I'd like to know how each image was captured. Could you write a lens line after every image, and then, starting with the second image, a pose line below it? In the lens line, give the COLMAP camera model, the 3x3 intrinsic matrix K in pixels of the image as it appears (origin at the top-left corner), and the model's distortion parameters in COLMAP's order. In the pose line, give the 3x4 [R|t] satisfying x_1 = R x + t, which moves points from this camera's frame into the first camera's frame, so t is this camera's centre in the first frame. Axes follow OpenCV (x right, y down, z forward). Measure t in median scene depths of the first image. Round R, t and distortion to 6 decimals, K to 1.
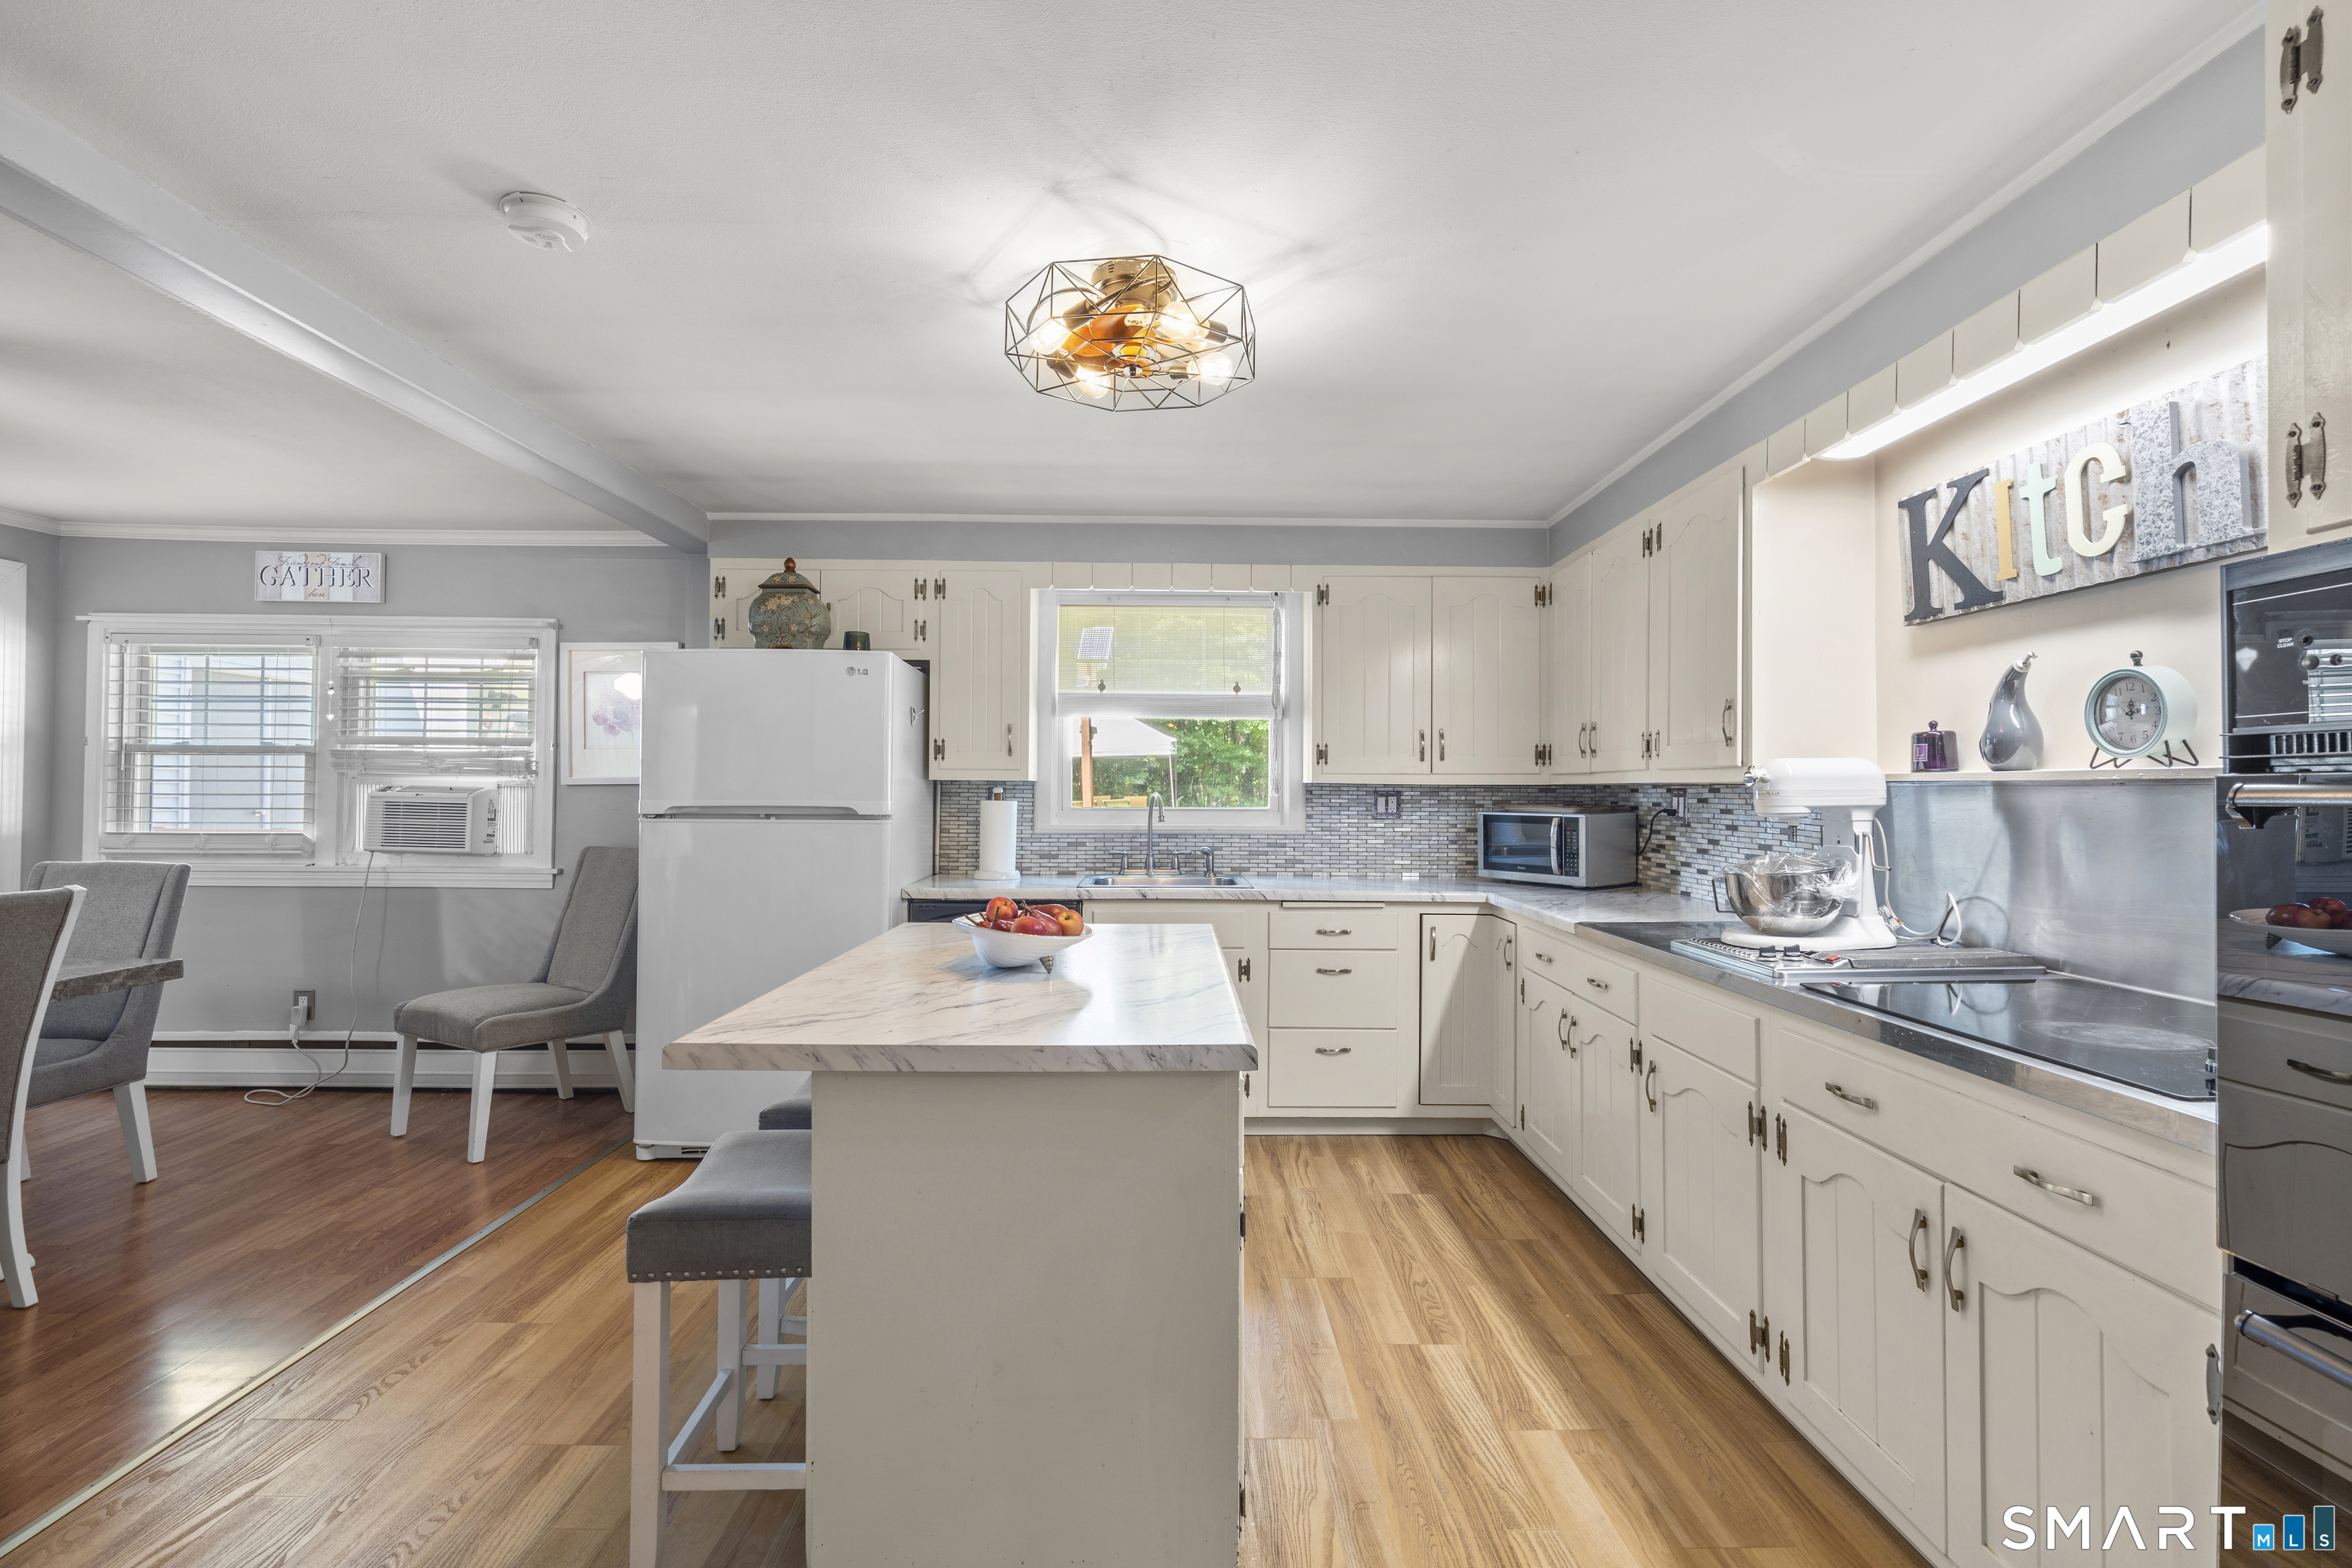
lens RADIAL K [[1058.9, 0, 1181.9], [0, 1058.9, 785.2], [0, 0, 1]] dist [-0.010835, 0.007485]
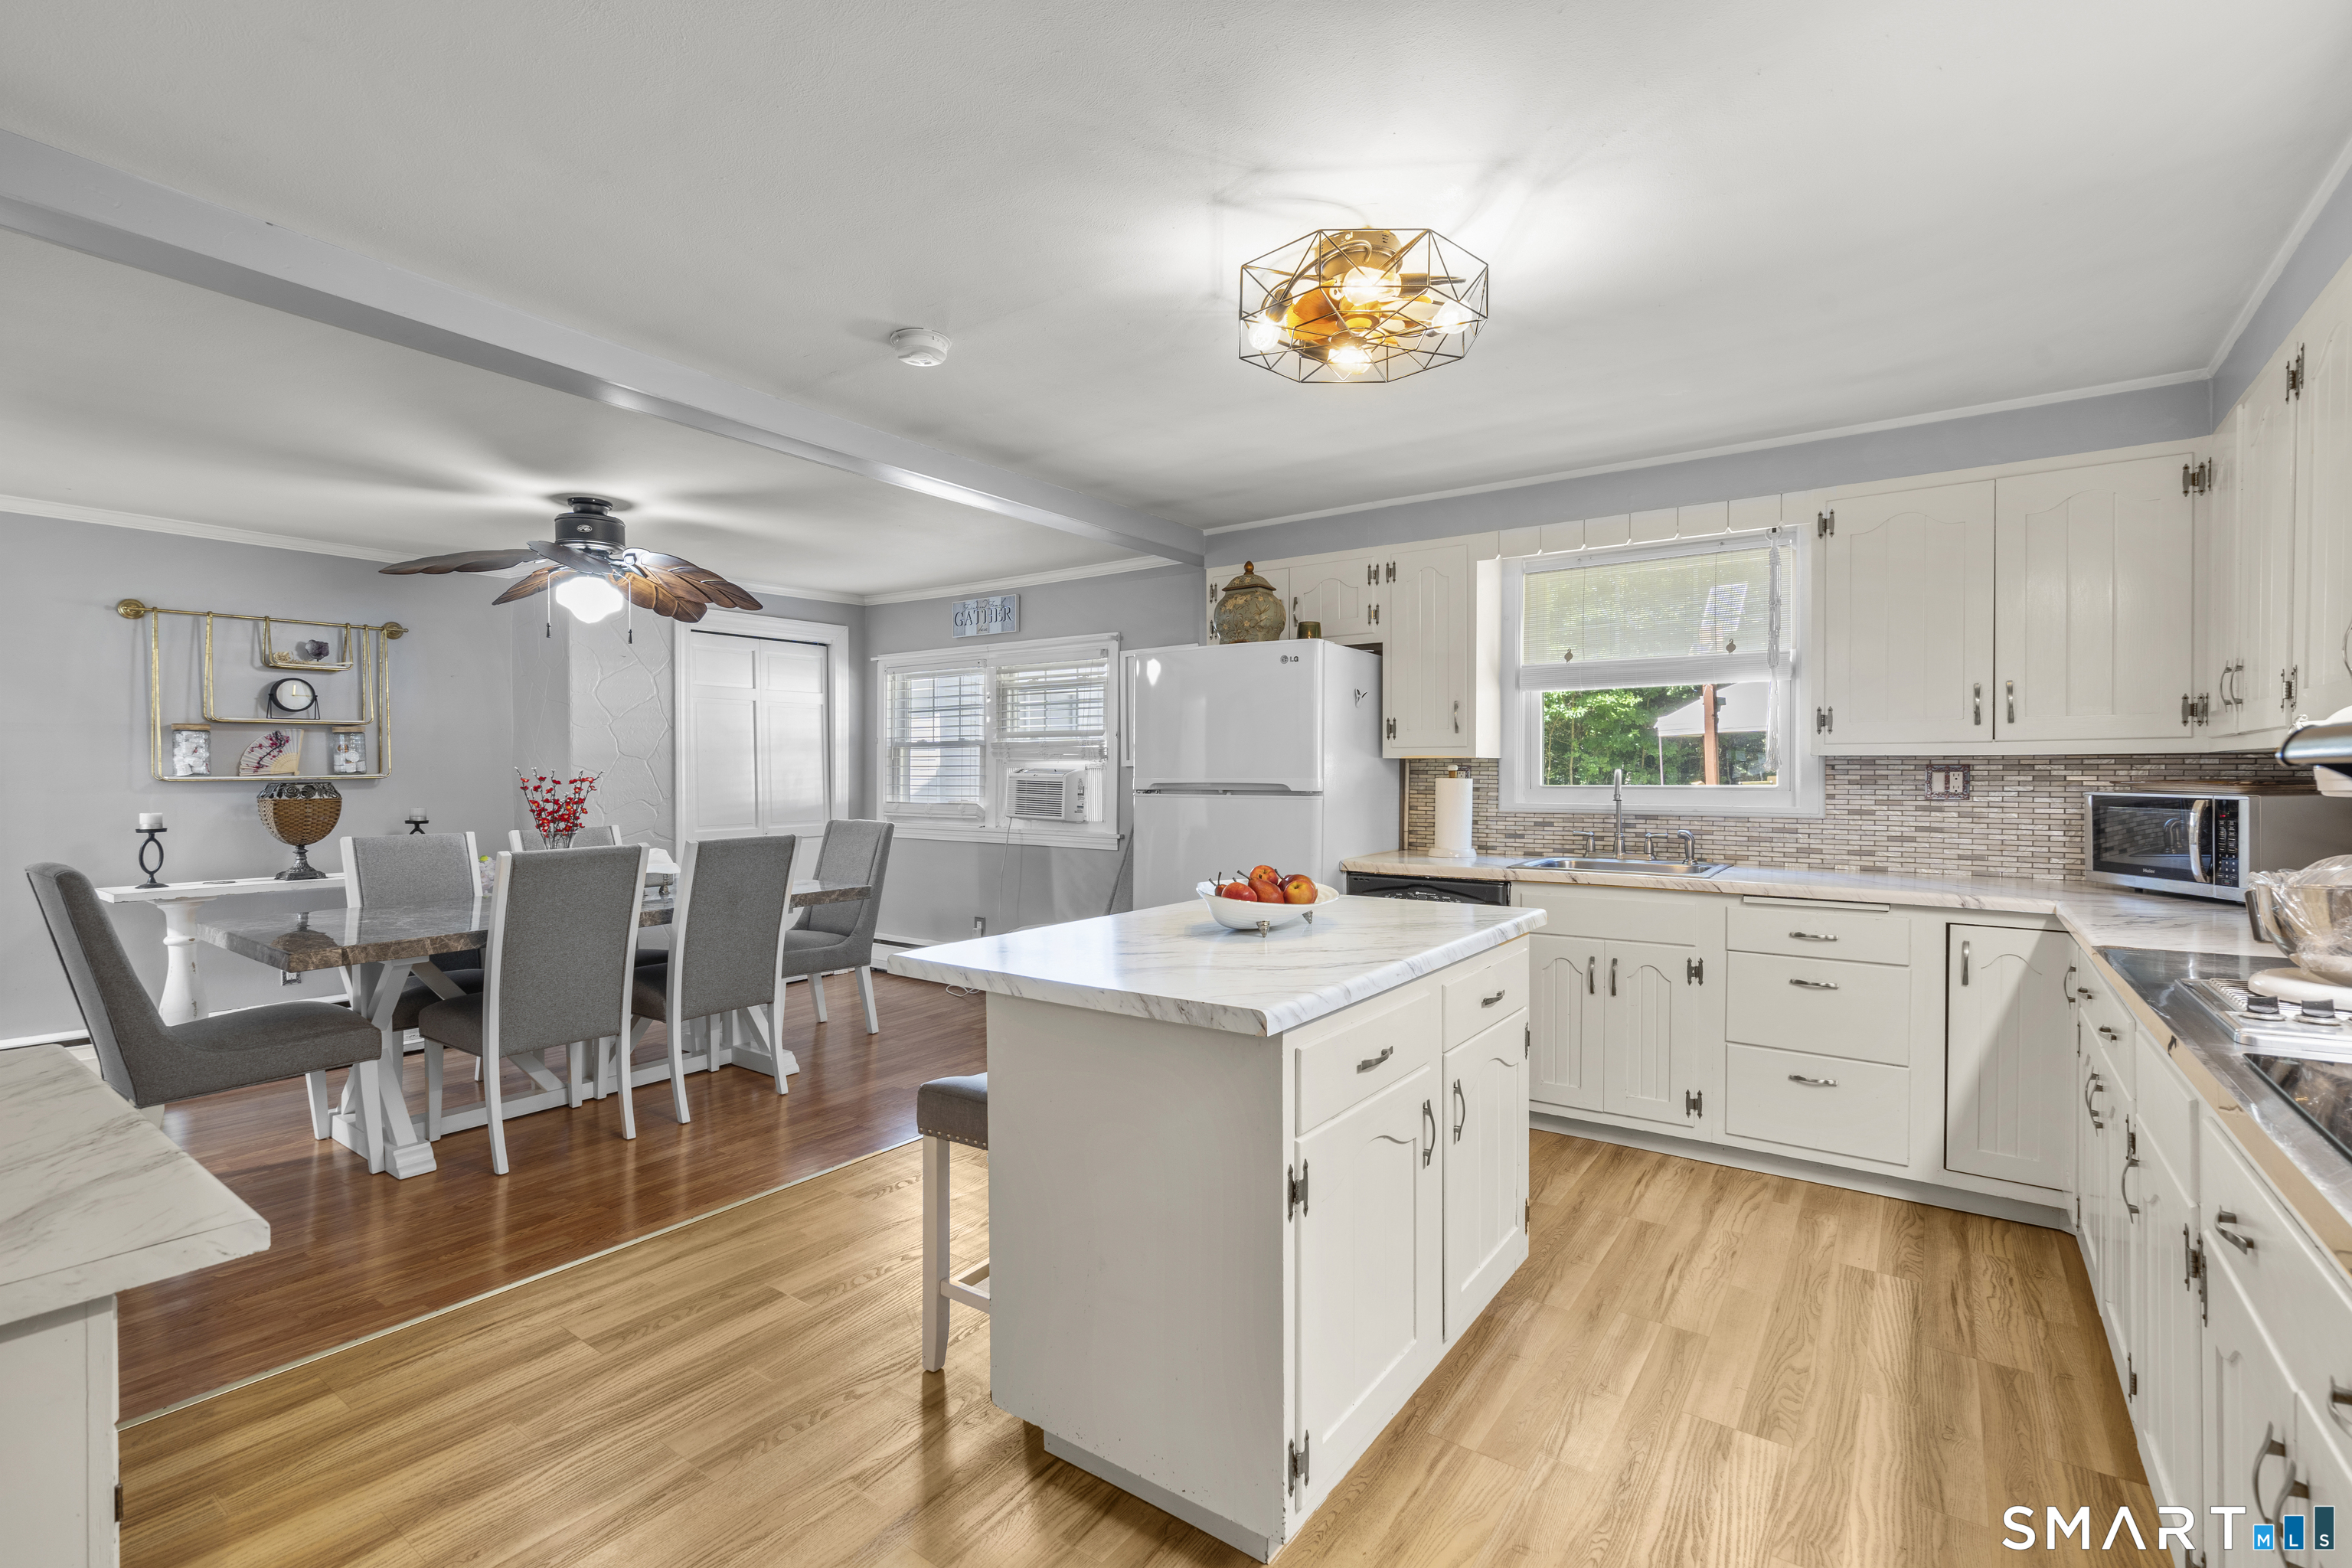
lens RADIAL K [[1058.9, 0, 1181.9], [0, 1058.9, 785.2], [0, 0, 1]] dist [-0.010835, 0.007485]
pose [[0.803625, 0.000805, -0.595136, 0.223140], [0.009555, 0.999853, 0.014255, 0.004740], [0.595060, -0.017142, 0.803499, 0.051109]]
